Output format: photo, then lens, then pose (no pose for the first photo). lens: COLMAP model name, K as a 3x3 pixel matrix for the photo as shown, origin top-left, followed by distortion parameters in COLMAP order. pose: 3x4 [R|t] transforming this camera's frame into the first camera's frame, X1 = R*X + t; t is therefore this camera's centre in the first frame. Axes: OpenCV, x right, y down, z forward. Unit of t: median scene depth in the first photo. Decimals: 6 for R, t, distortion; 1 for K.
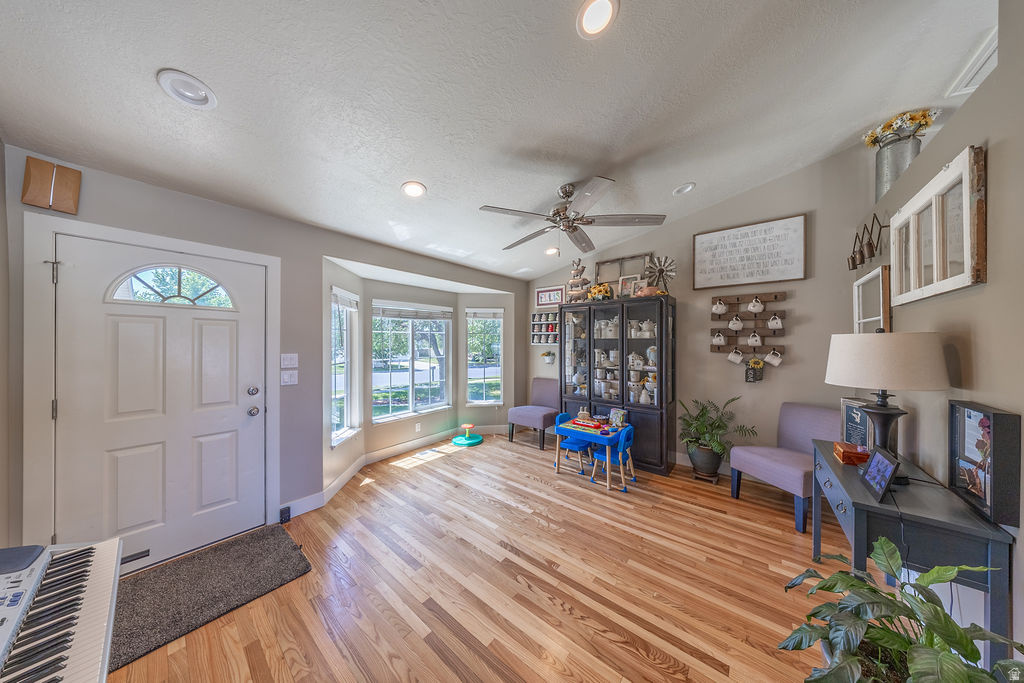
lens RADIAL K [[296.2, 0, 511.0], [0, 296.2, 344.3], [0, 0, 1]] dist [-0.006093, 0.001253]
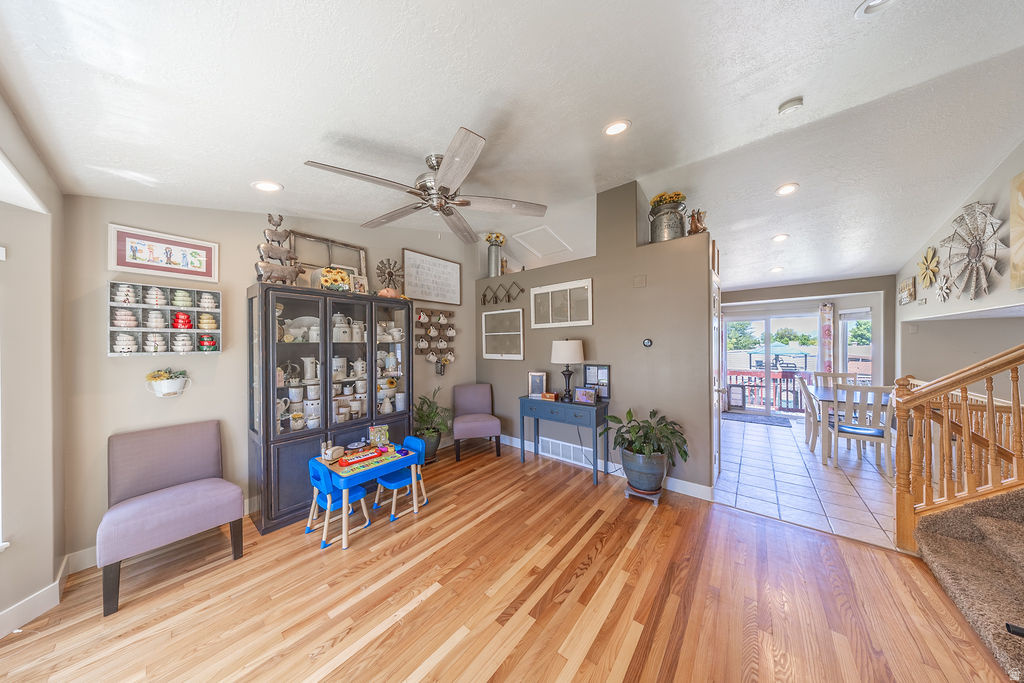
lens RADIAL K [[296.2, 0, 514.9], [0, 296.2, 344.9], [0, 0, 1]] dist [-0.006093, 0.001253]
pose [[-0.010327, -0.002020, 0.999945, -0.555522], [0.019347, 0.999810, 0.002219, -0.007499], [-0.999759, 0.019369, -0.010286, 0.702292]]
